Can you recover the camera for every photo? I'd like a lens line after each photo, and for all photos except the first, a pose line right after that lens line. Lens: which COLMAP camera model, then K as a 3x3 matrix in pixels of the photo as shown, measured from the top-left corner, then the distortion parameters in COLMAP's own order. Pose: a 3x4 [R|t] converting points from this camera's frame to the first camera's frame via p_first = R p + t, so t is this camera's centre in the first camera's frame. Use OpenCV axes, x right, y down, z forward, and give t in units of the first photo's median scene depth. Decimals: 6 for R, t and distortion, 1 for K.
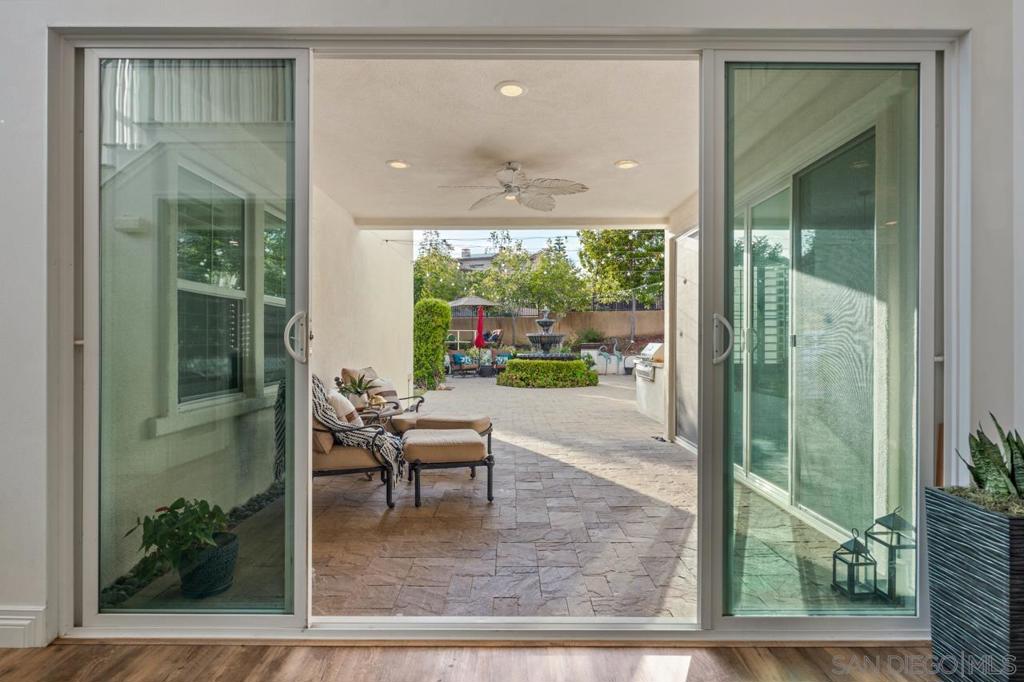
lens RADIAL K [[529.5, 0, 512.1], [0, 529.5, 339.5], [0, 0, 1]] dist [-0.002187, -0.000790]
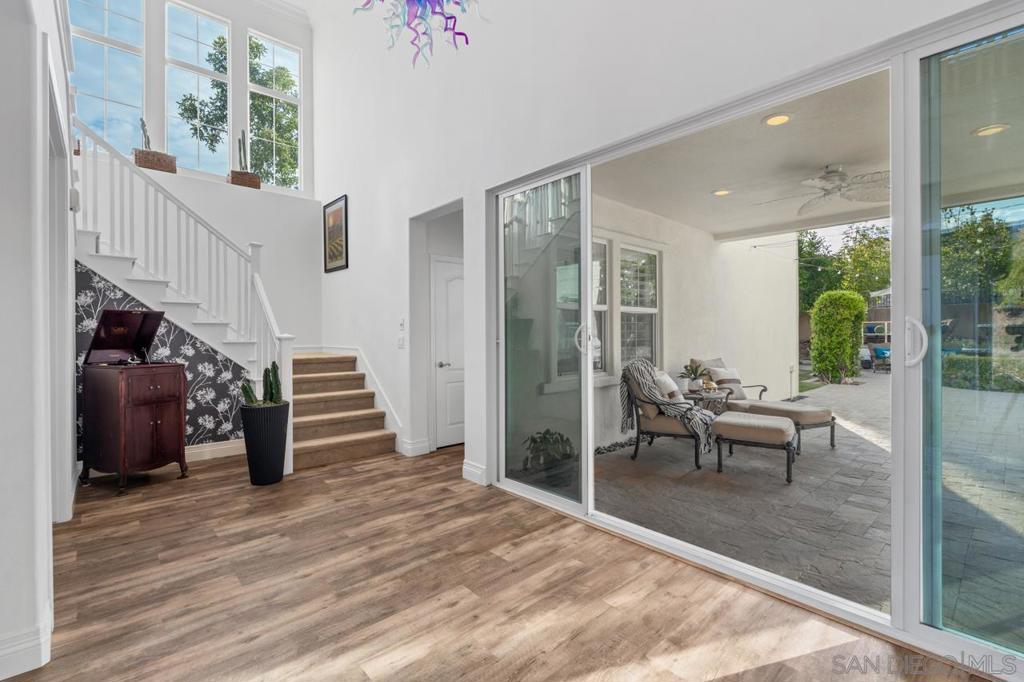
lens RADIAL K [[453.4, 0, 513.7], [0, 453.4, 334.2], [0, 0, 1]] dist [-0.002914, 0.000760]
pose [[0.672532, -0.004851, -0.740052, 0.268117], [0.008499, 0.999963, 0.001169, -0.012280], [0.740019, -0.007076, 0.672549, -0.064073]]
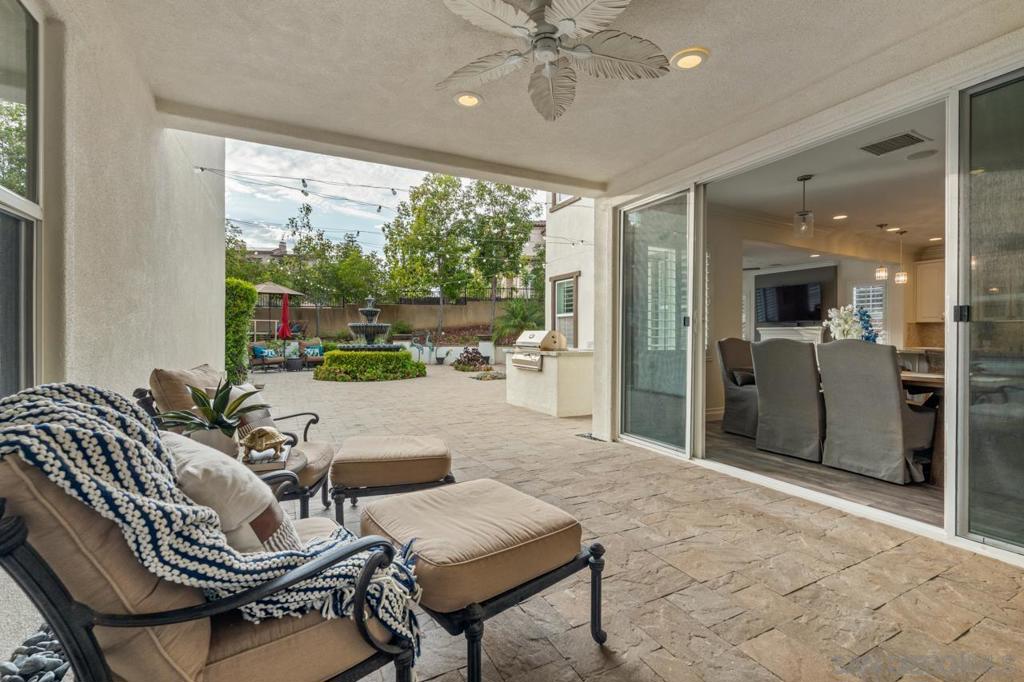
lens RADIAL K [[453.4, 0, 518.7], [0, 453.4, 336.4], [0, 0, 1]] dist [-0.002914, 0.000760]
pose [[0.892439, 0.000009, 0.451168, -0.283652], [-0.002663, 0.999983, 0.005248, 0.030186], [-0.451160, -0.005885, 0.892424, 0.662111]]
